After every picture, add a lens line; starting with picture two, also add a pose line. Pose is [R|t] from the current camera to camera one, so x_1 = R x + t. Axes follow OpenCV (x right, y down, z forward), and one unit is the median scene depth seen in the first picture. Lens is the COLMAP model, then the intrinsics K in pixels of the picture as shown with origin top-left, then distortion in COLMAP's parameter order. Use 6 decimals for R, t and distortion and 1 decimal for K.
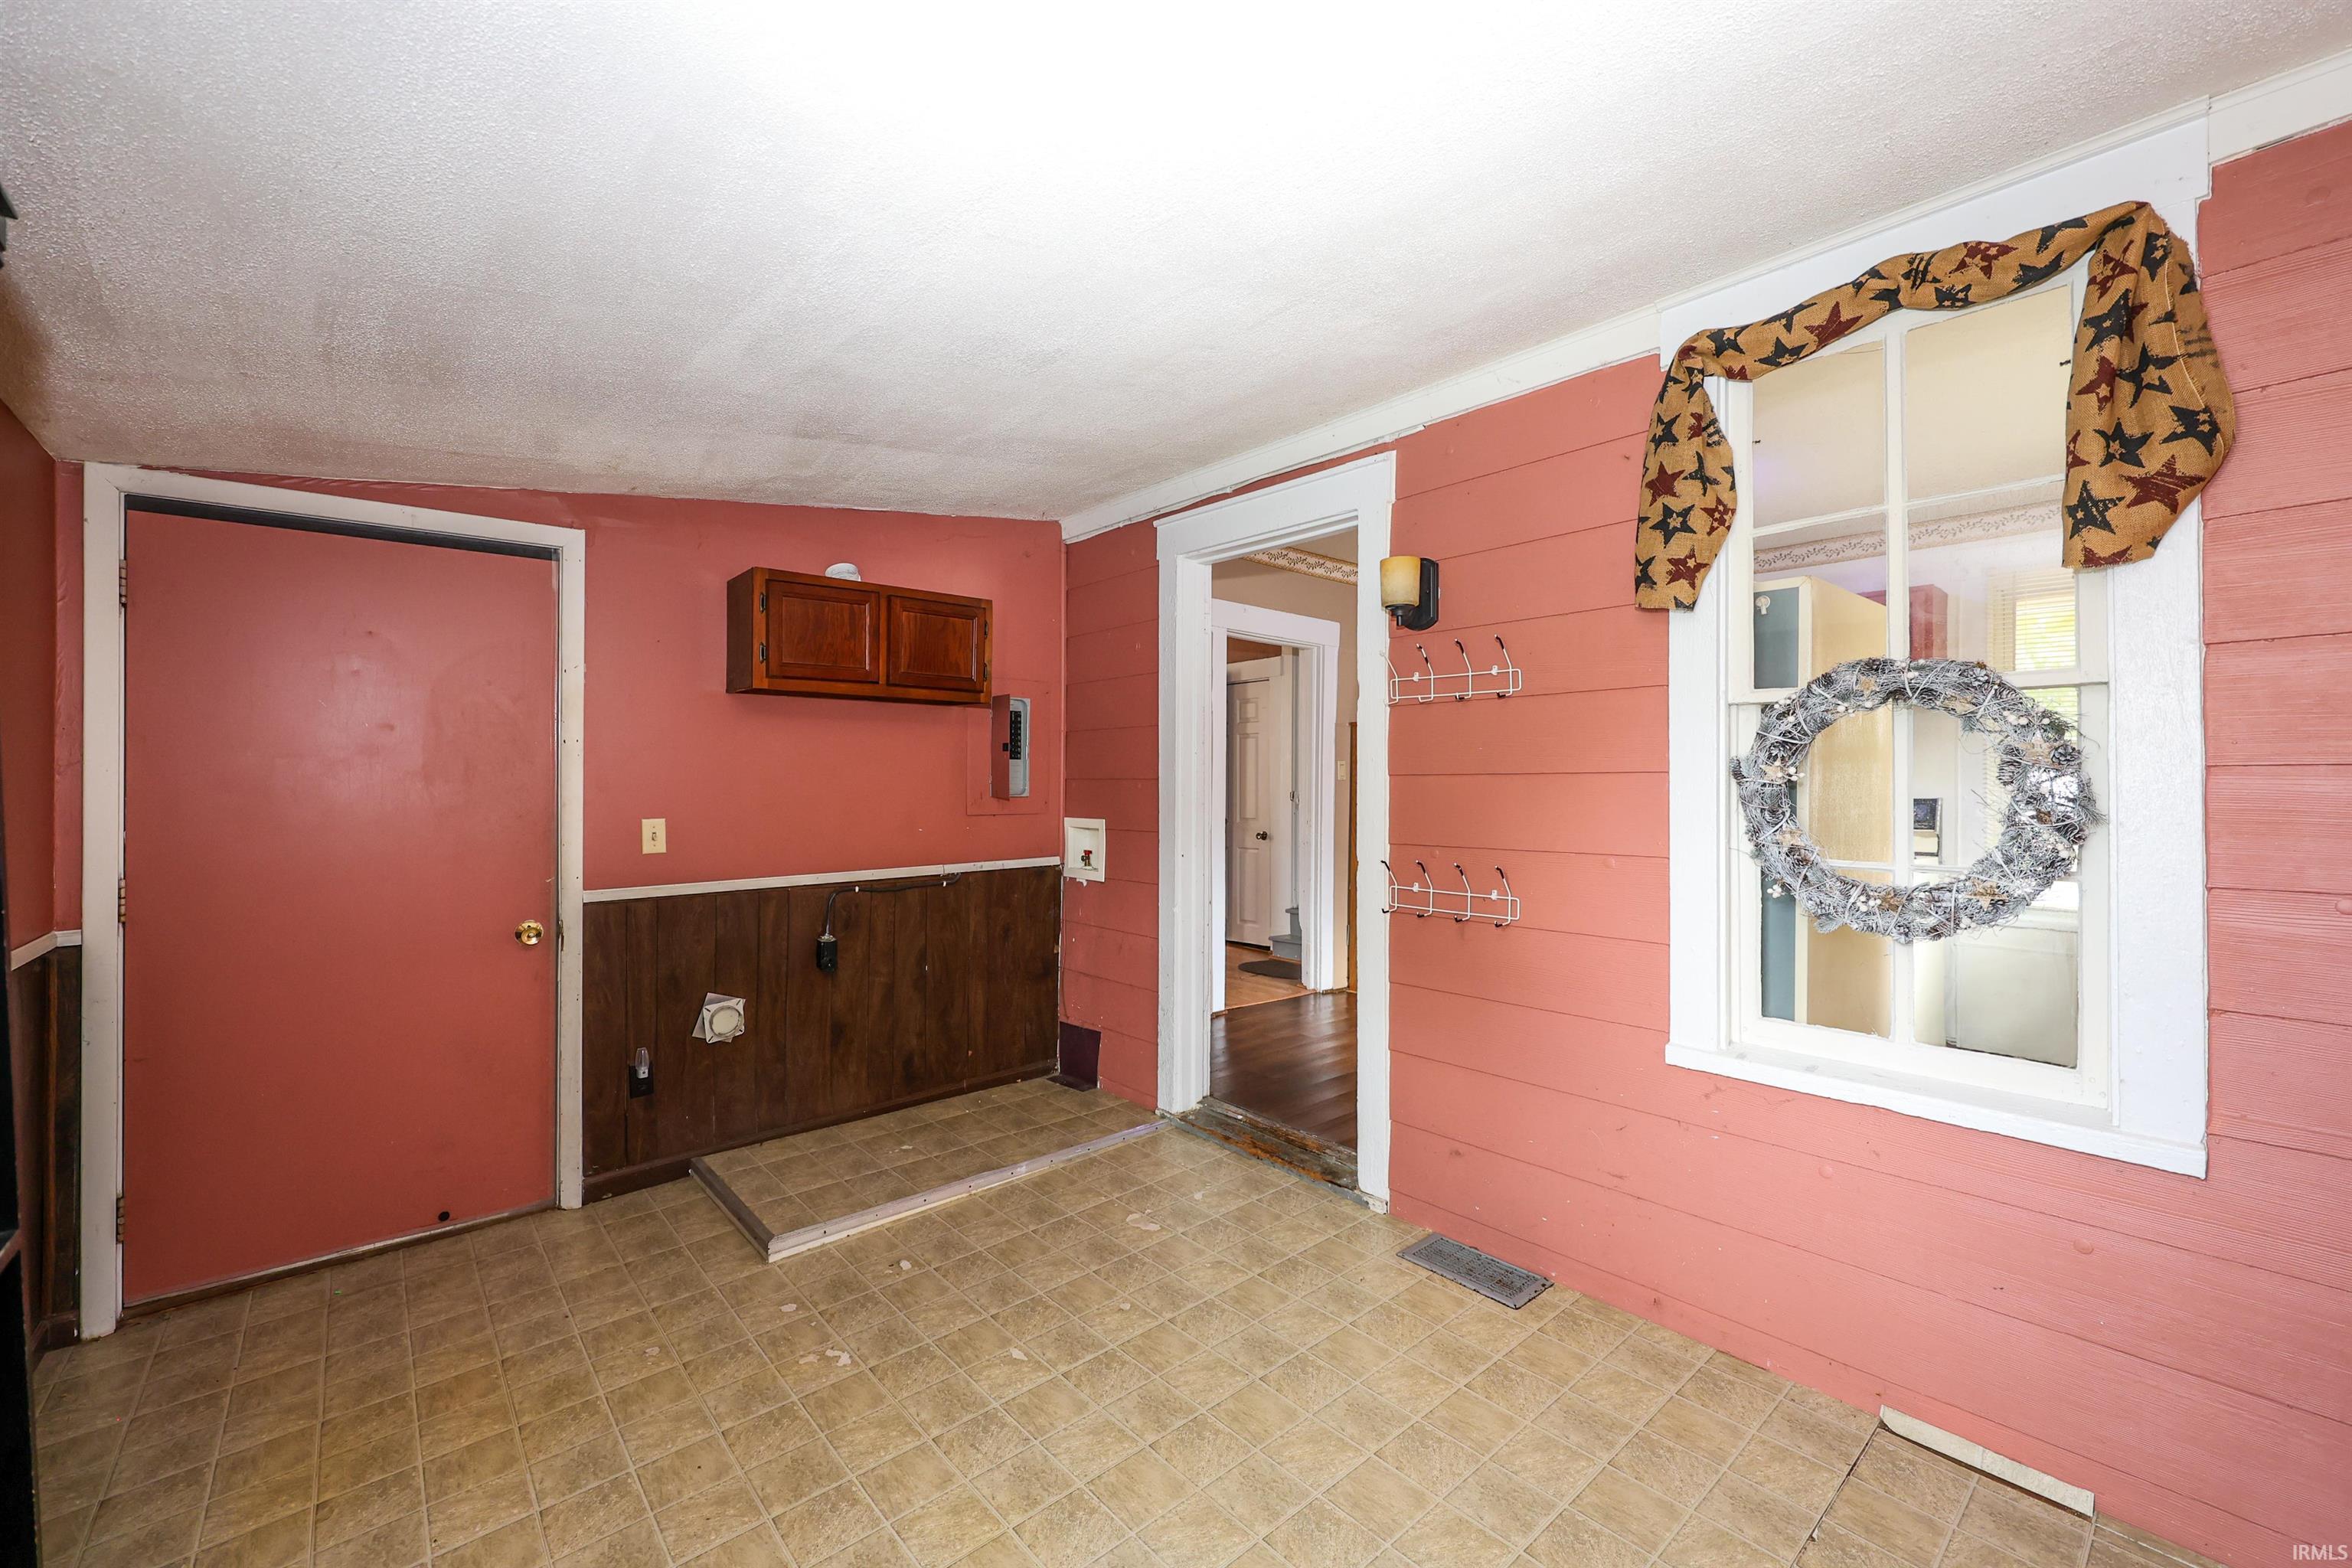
lens RADIAL K [[984.5, 0, 1178.3], [0, 984.5, 779.5], [0, 0, 1]] dist [-0.000174, -0.000220]
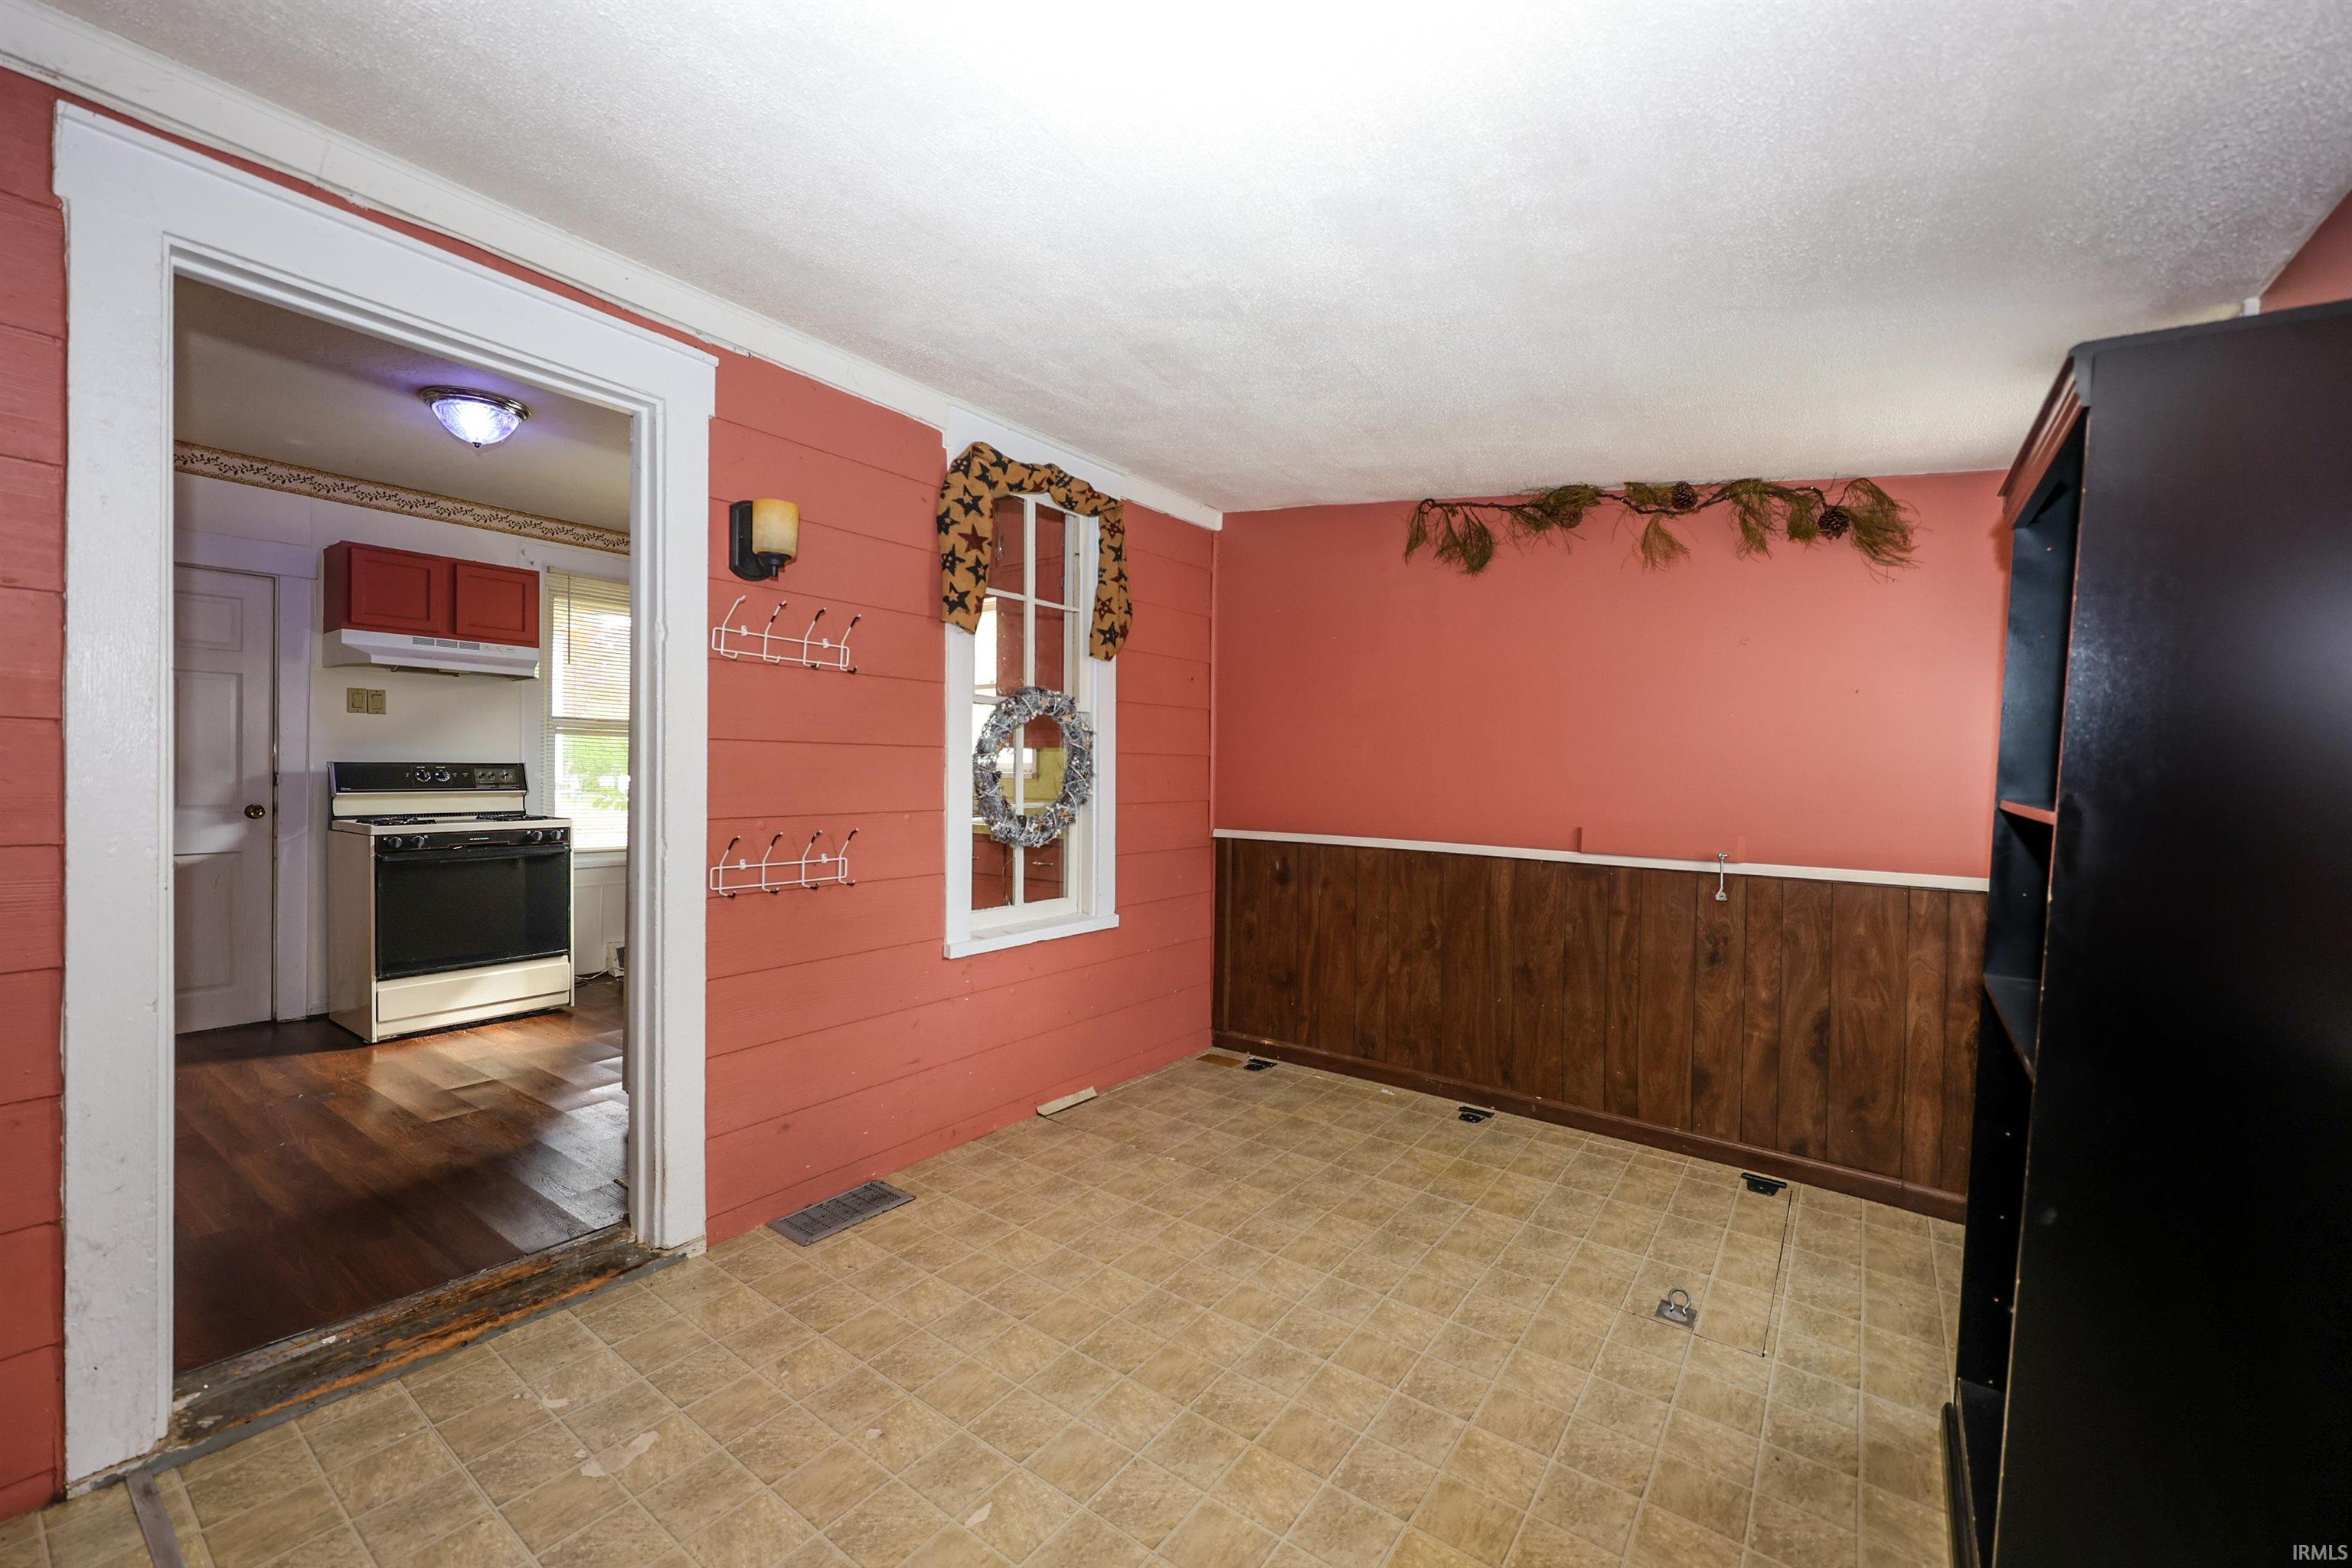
lens RADIAL K [[984.5, 0, 1178.3], [0, 984.5, 779.5], [0, 0, 1]] dist [-0.000174, -0.000220]
pose [[-0.264960, -0.016243, 0.964123, -0.924057], [-0.023821, 0.999663, 0.010296, 0.015934], [-0.963965, -0.020238, -0.265257, 1.078208]]
